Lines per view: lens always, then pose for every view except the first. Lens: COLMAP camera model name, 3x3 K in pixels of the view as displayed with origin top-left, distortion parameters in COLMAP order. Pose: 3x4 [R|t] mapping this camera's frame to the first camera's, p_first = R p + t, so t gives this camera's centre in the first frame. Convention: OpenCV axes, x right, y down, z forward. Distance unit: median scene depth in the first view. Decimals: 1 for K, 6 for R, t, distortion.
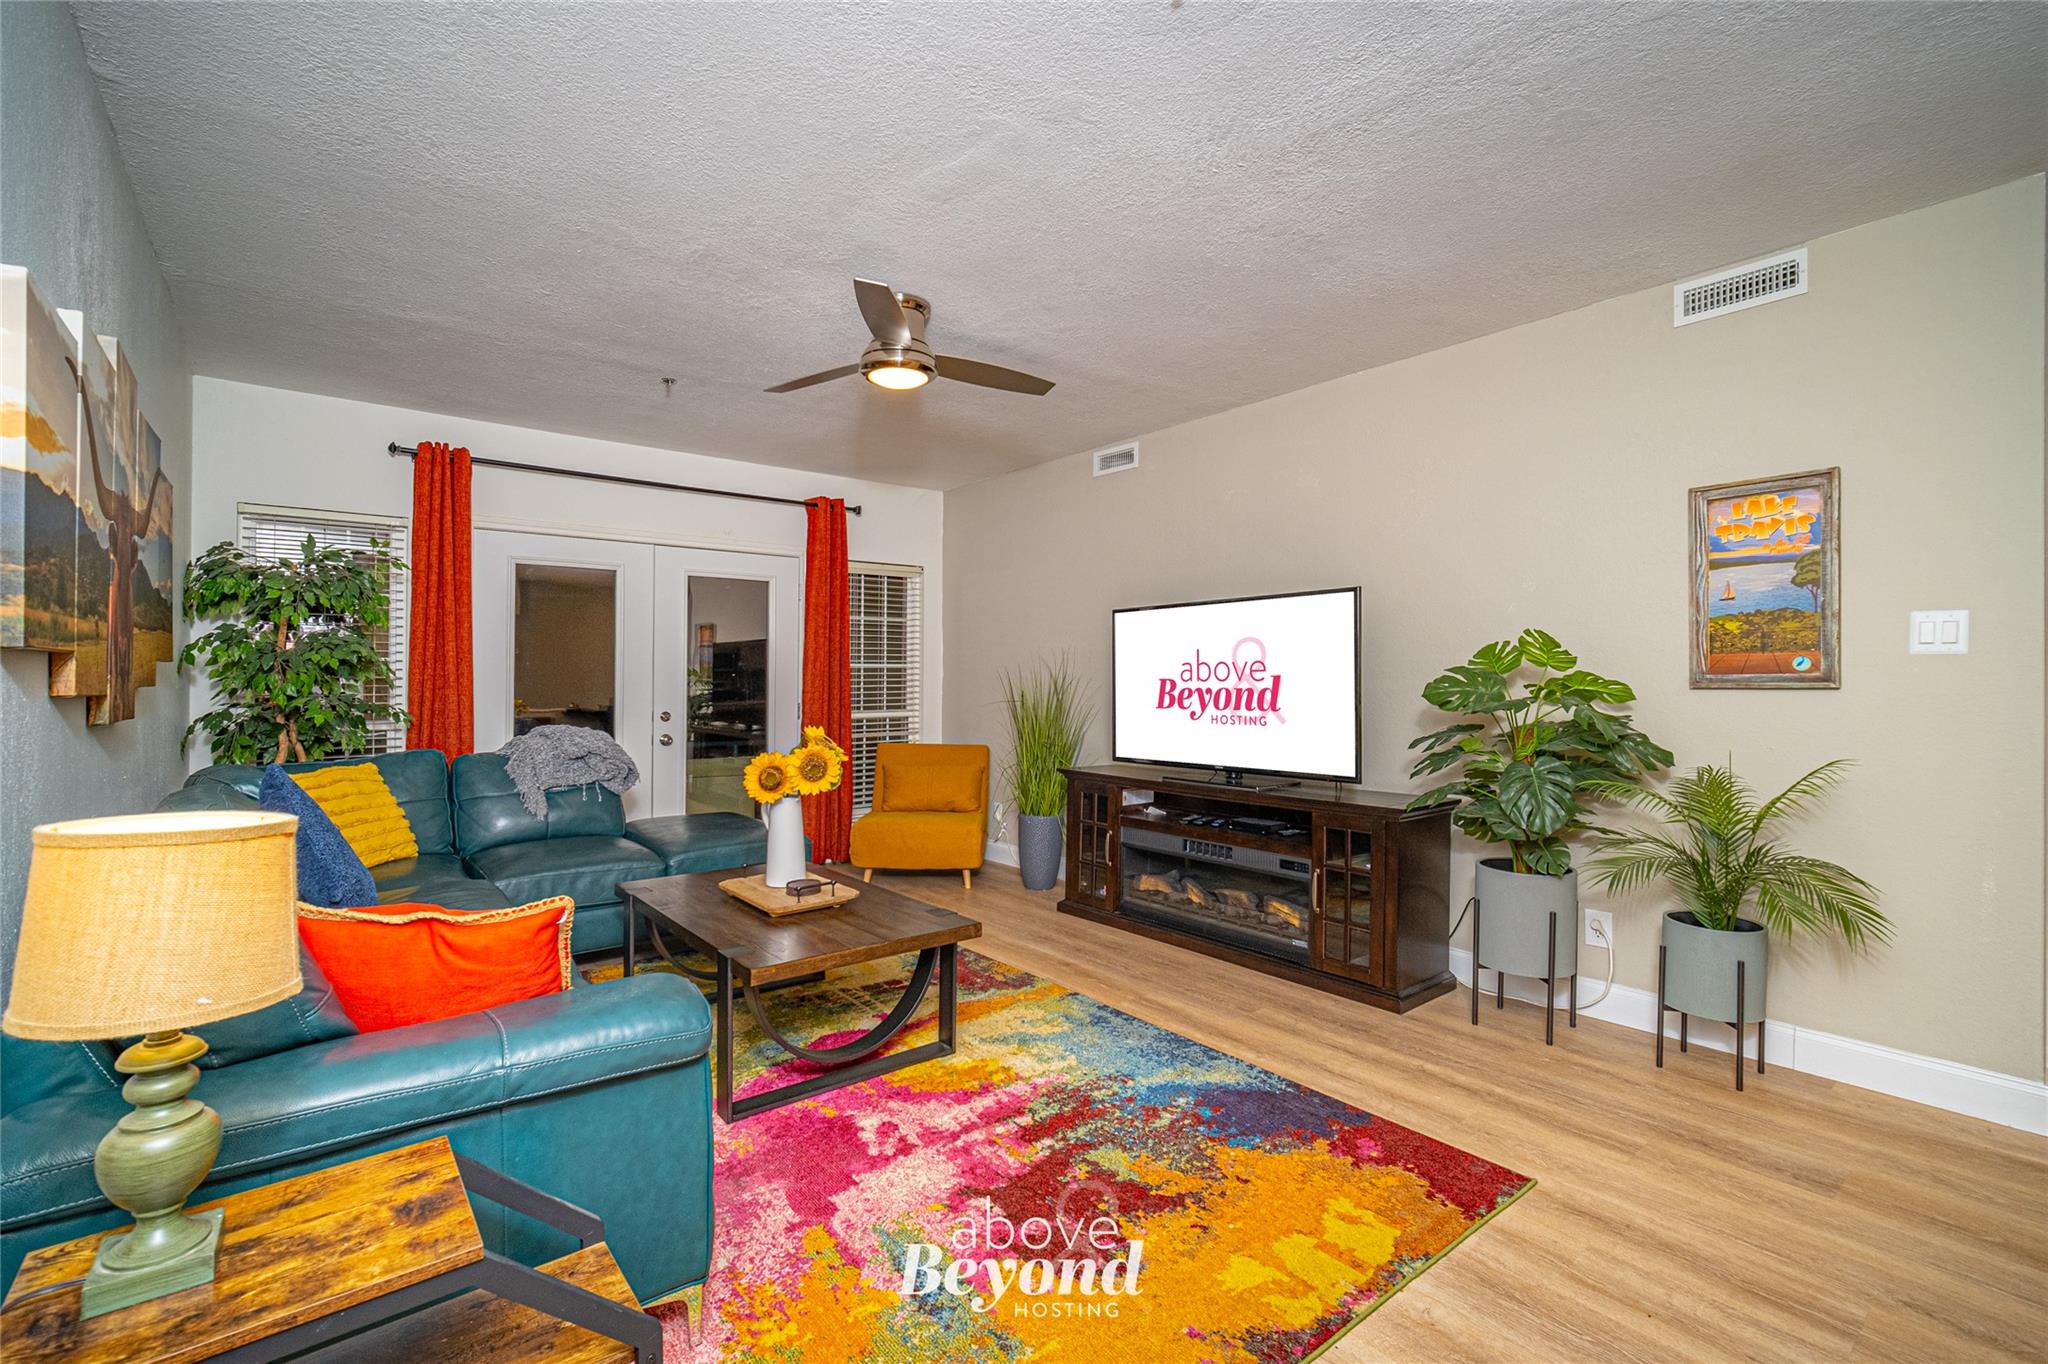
lens RADIAL K [[865.5, 0, 1017.5], [0, 865.5, 677.8], [0, 0, 1]] dist [-0.000885, -0.000193]
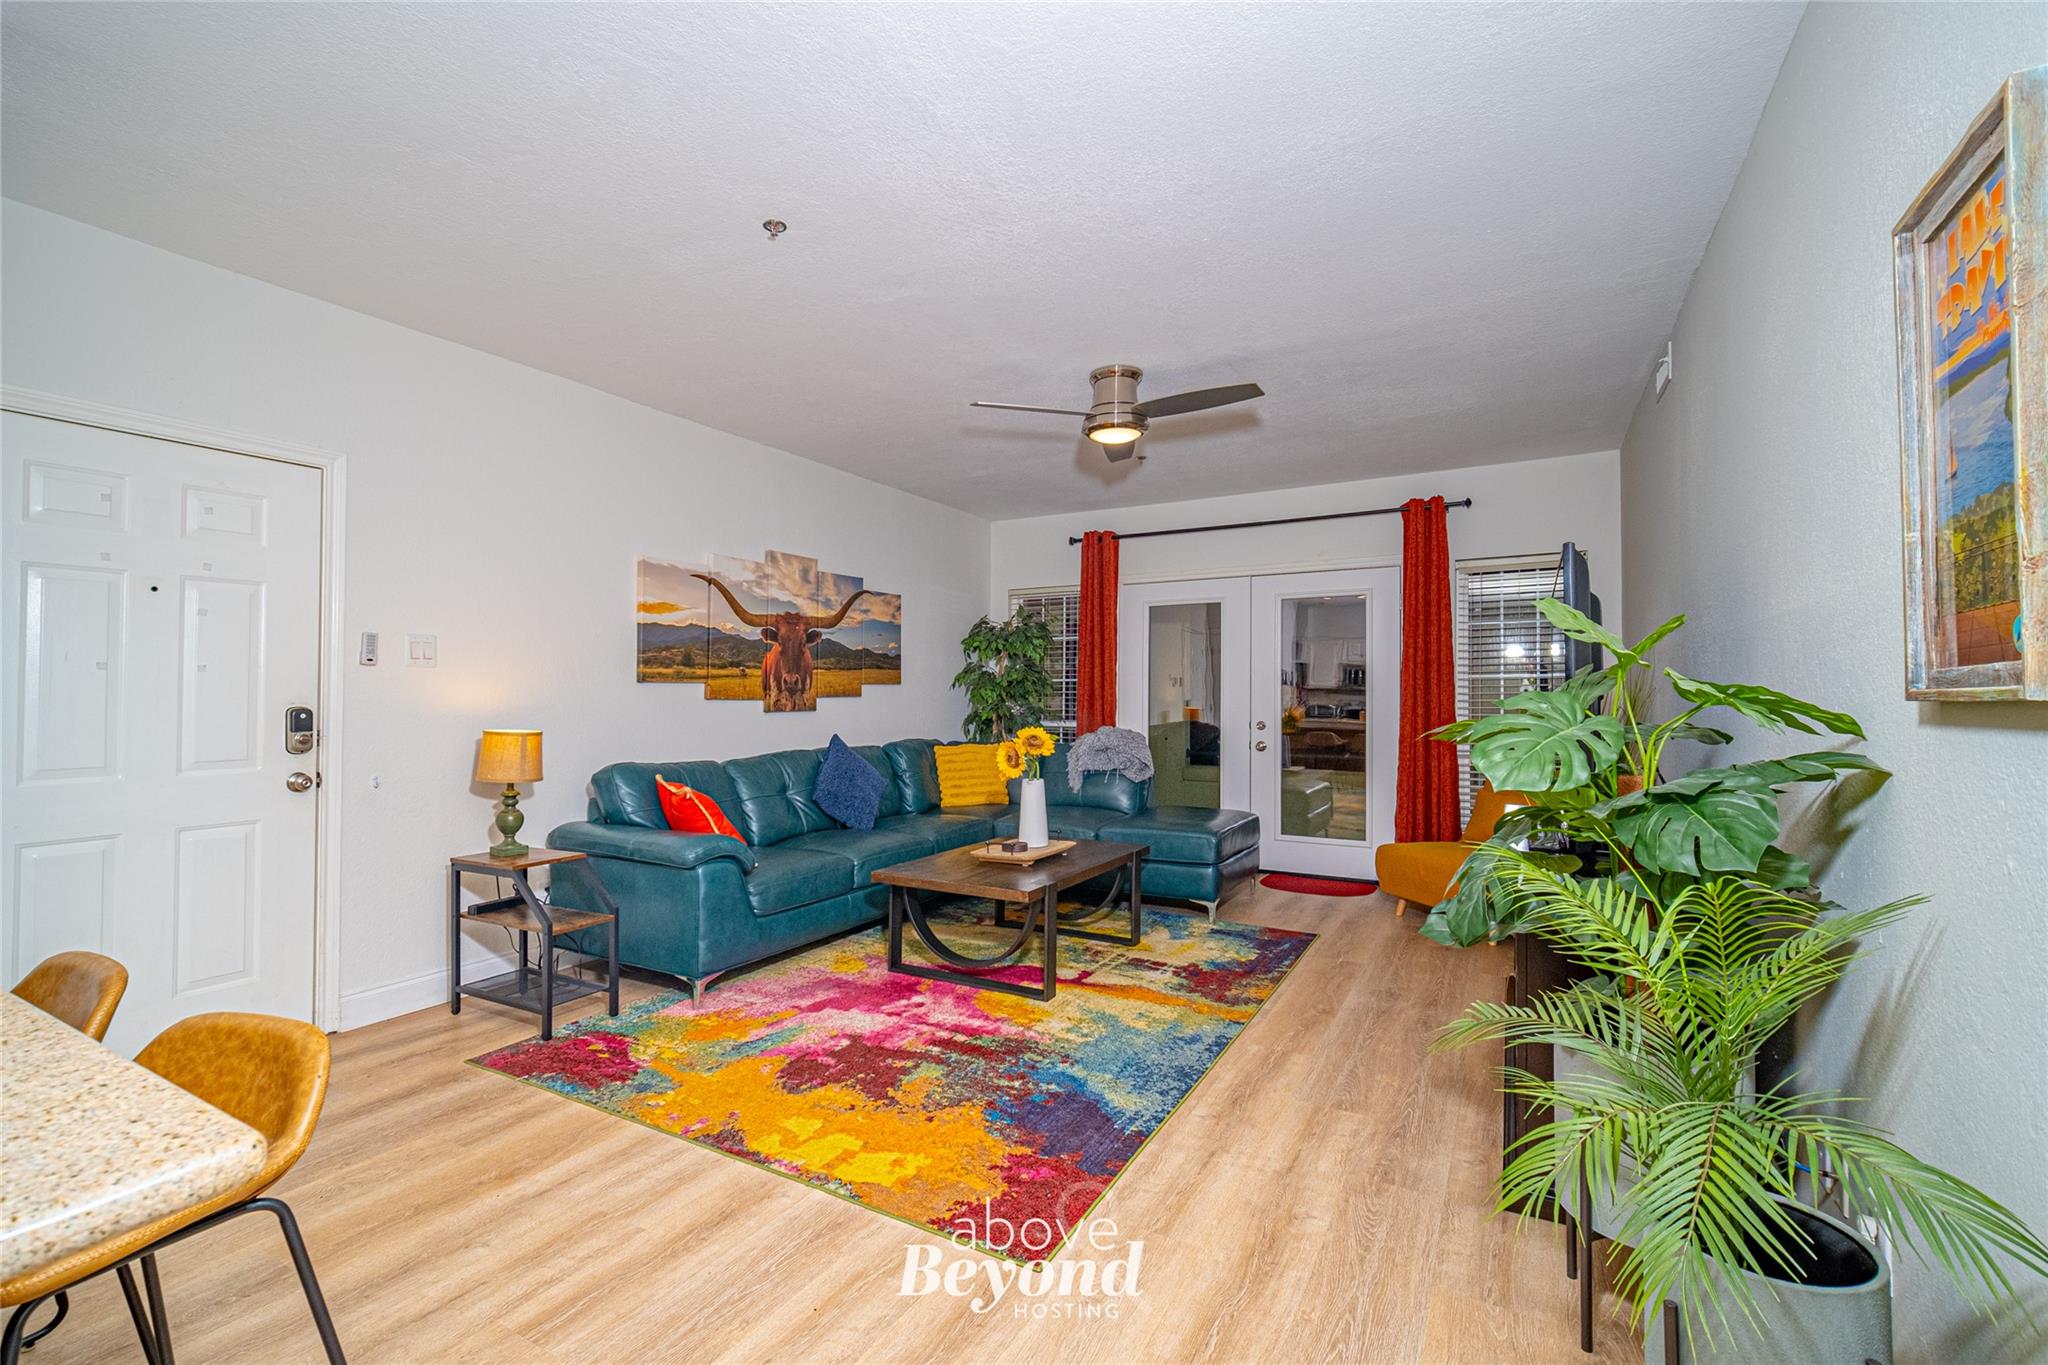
lens RADIAL K [[896.6, 0, 1016.4], [0, 896.6, 677.0], [0, 0, 1]] dist [0.000840, -0.000072]
pose [[0.392249, -0.019809, -0.919646, 0.899958], [0.003787, 0.999794, -0.019920, 0.005088], [0.919851, 0.004331, 0.392243, 0.395518]]
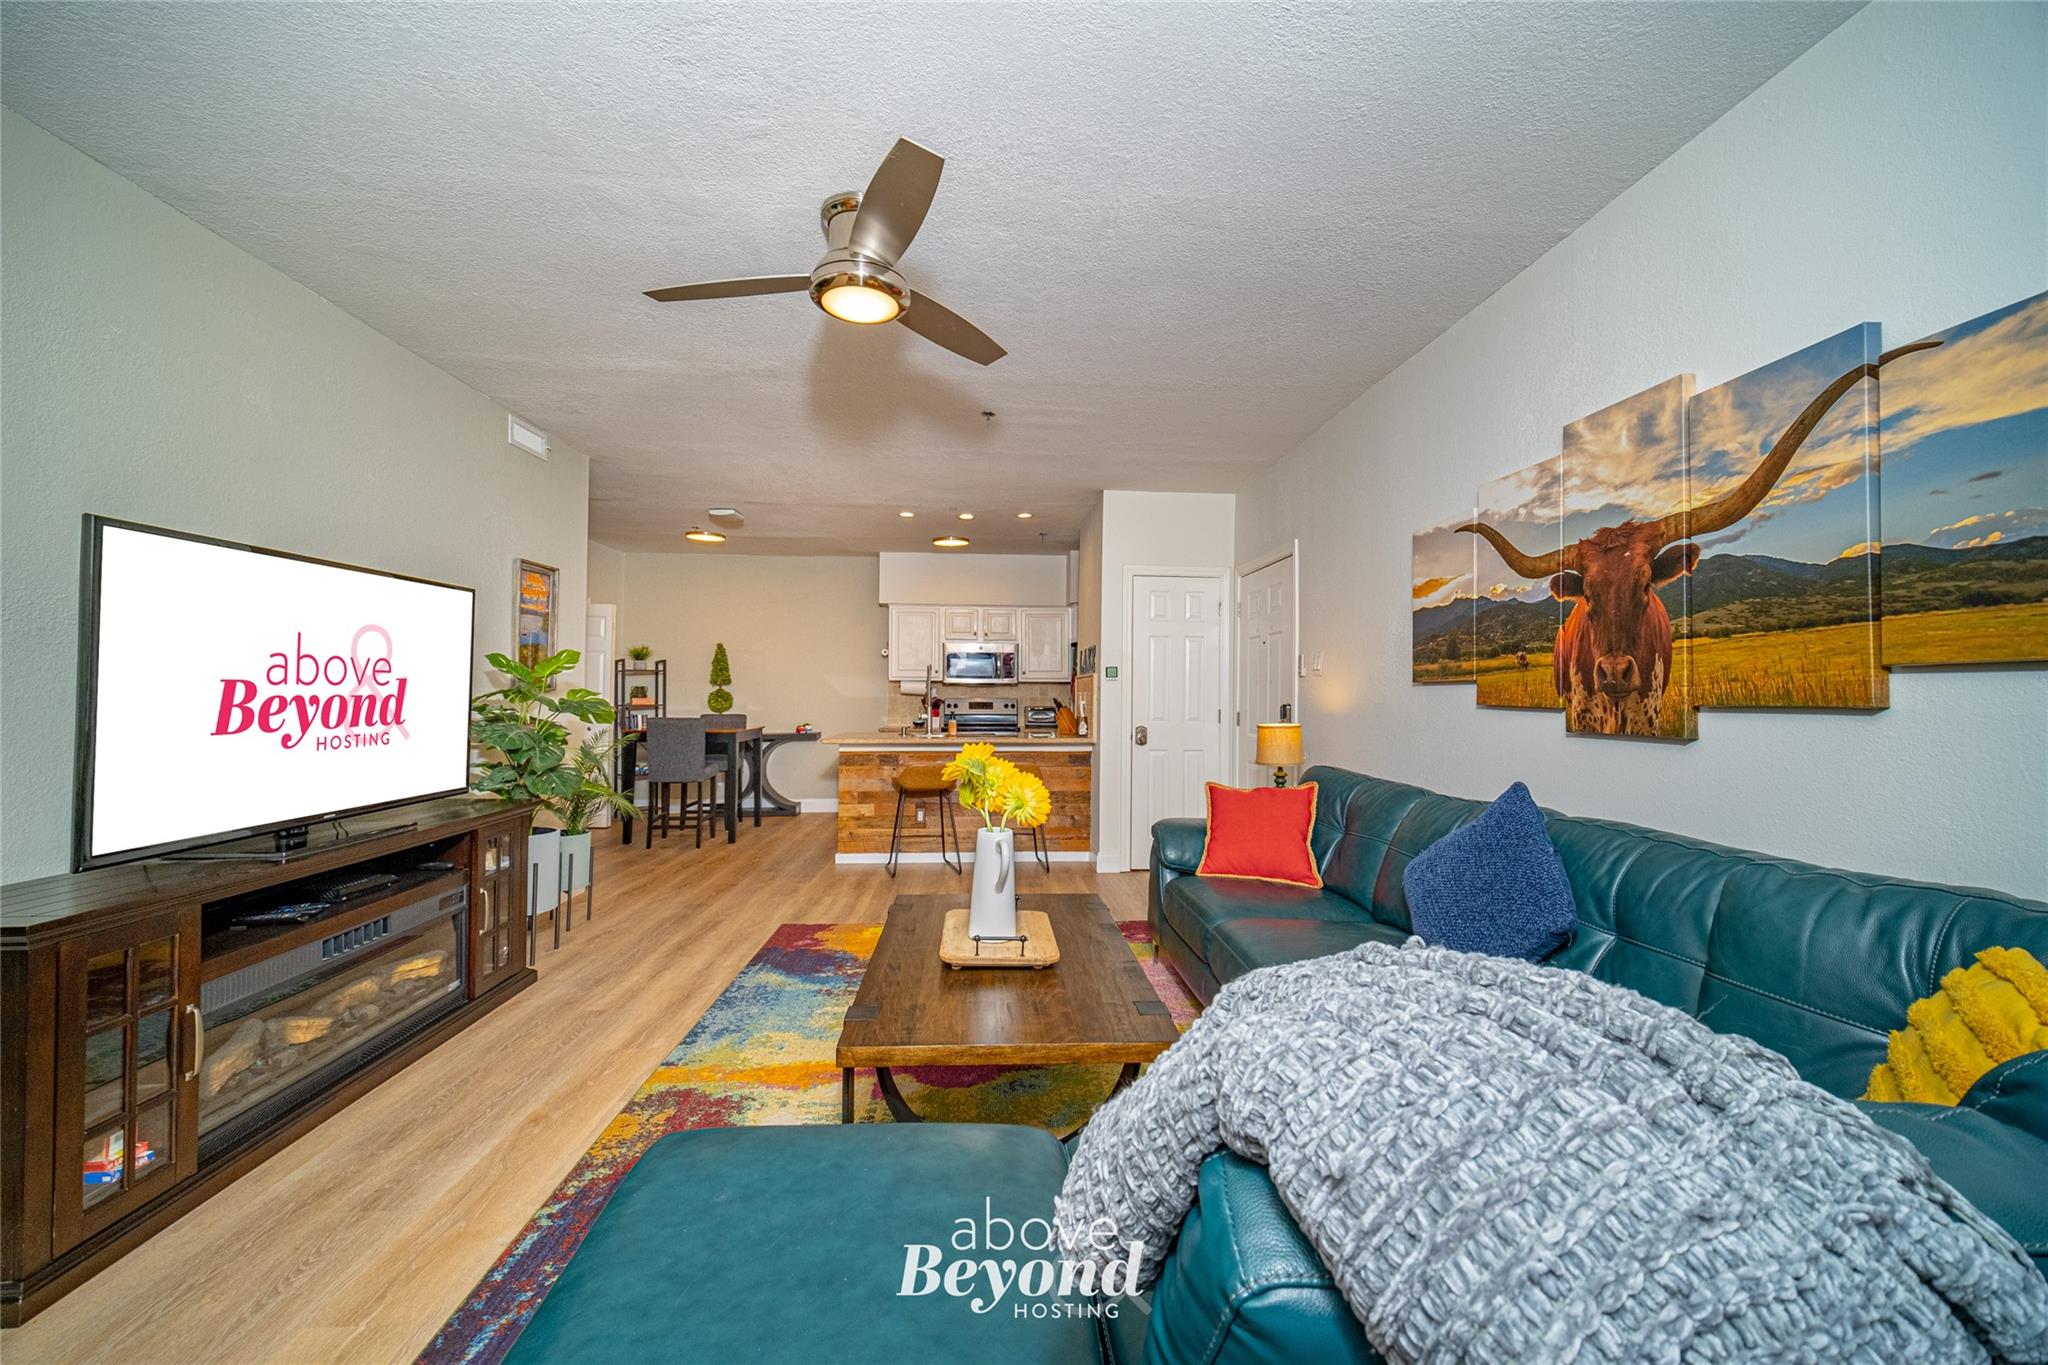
lens RADIAL K [[865.5, 0, 1017.5], [0, 865.5, 678.3], [0, 0, 1]] dist [-0.000885, -0.000193]
pose [[-0.809456, 0.001393, 0.587178, -0.712530], [-0.013000, 0.999710, -0.020292, 0.006790], [-0.587036, -0.024059, -0.809203, 1.516628]]
